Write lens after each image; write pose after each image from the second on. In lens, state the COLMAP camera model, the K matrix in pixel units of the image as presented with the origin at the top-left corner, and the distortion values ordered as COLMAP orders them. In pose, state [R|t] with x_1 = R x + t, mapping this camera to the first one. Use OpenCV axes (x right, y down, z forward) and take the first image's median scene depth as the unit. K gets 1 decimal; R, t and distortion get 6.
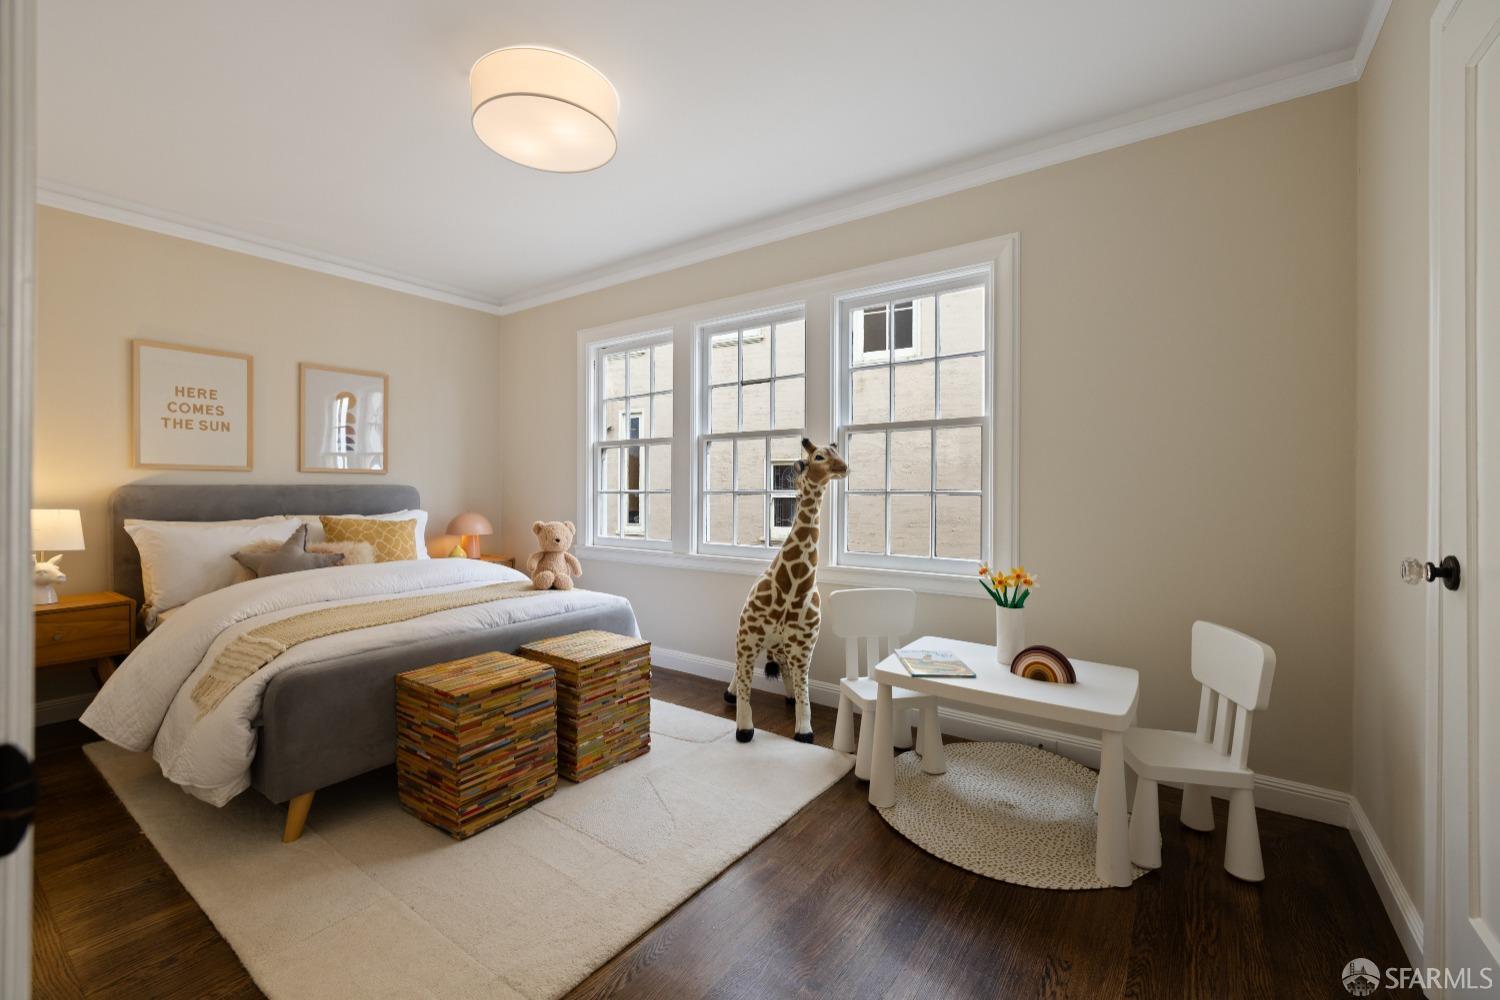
lens RADIAL K [[628.3, 0, 737.5], [0, 628.3, 495.4], [0, 0, 1]] dist [0.003873, 0.002079]
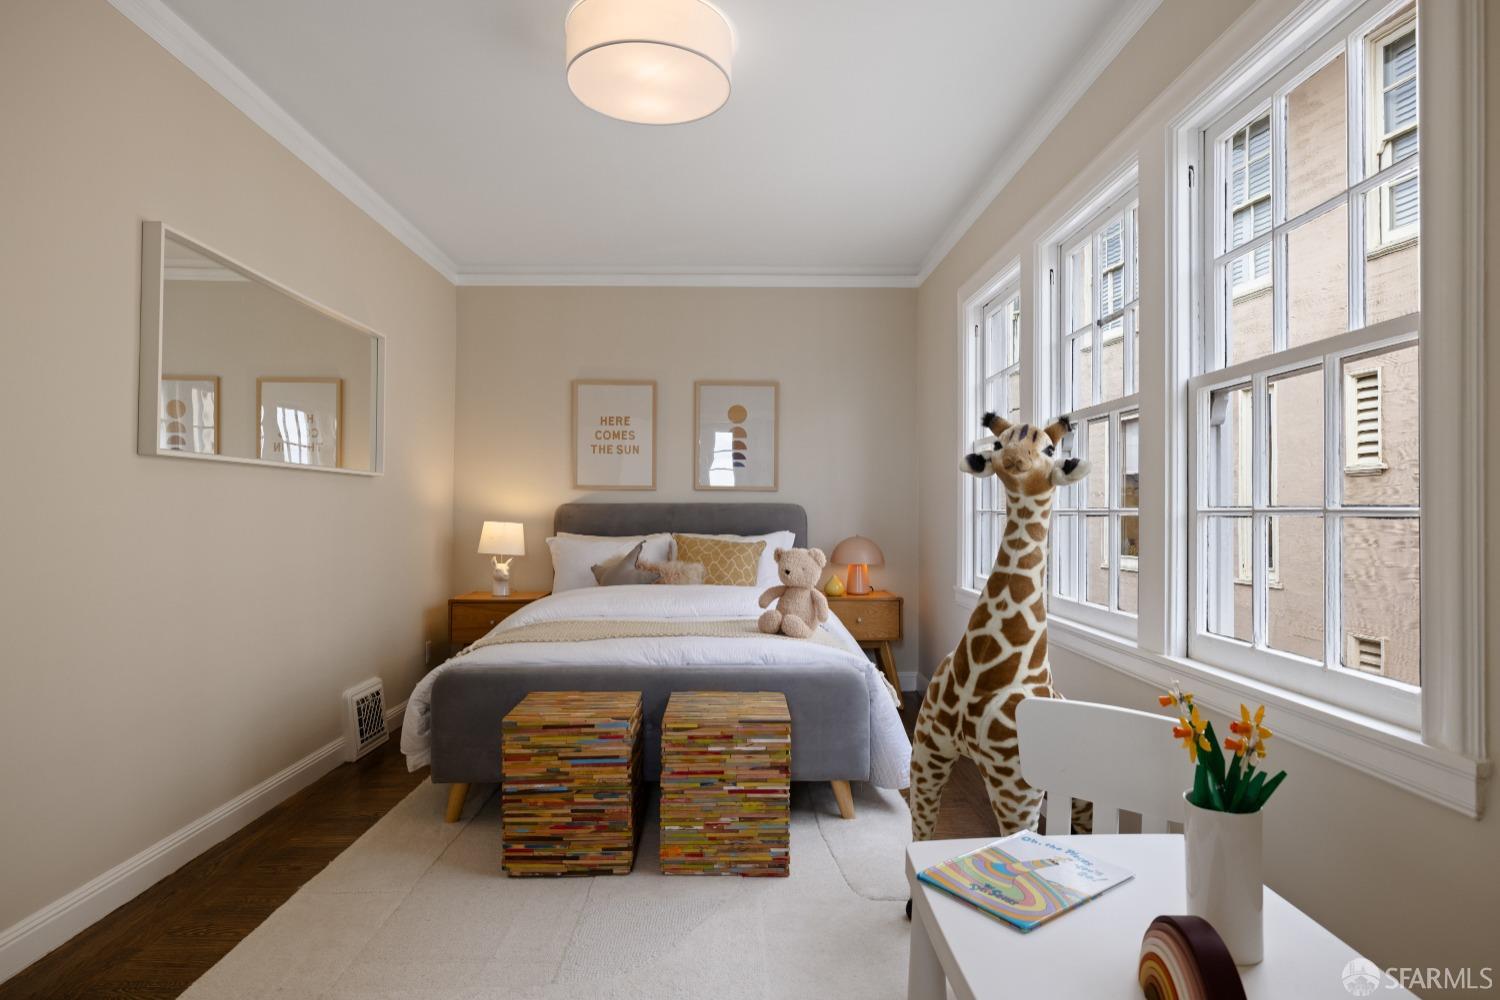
lens RADIAL K [[832.1, 0, 750.4], [0, 832.1, 497.8], [0, 0, 1]] dist [0.007221, 0.000491]
pose [[0.601221, -0.010659, -0.799012, 0.570621], [-0.010251, 0.999726, -0.021050, 0.002660], [0.799017, 0.020846, 0.600947, 0.386335]]
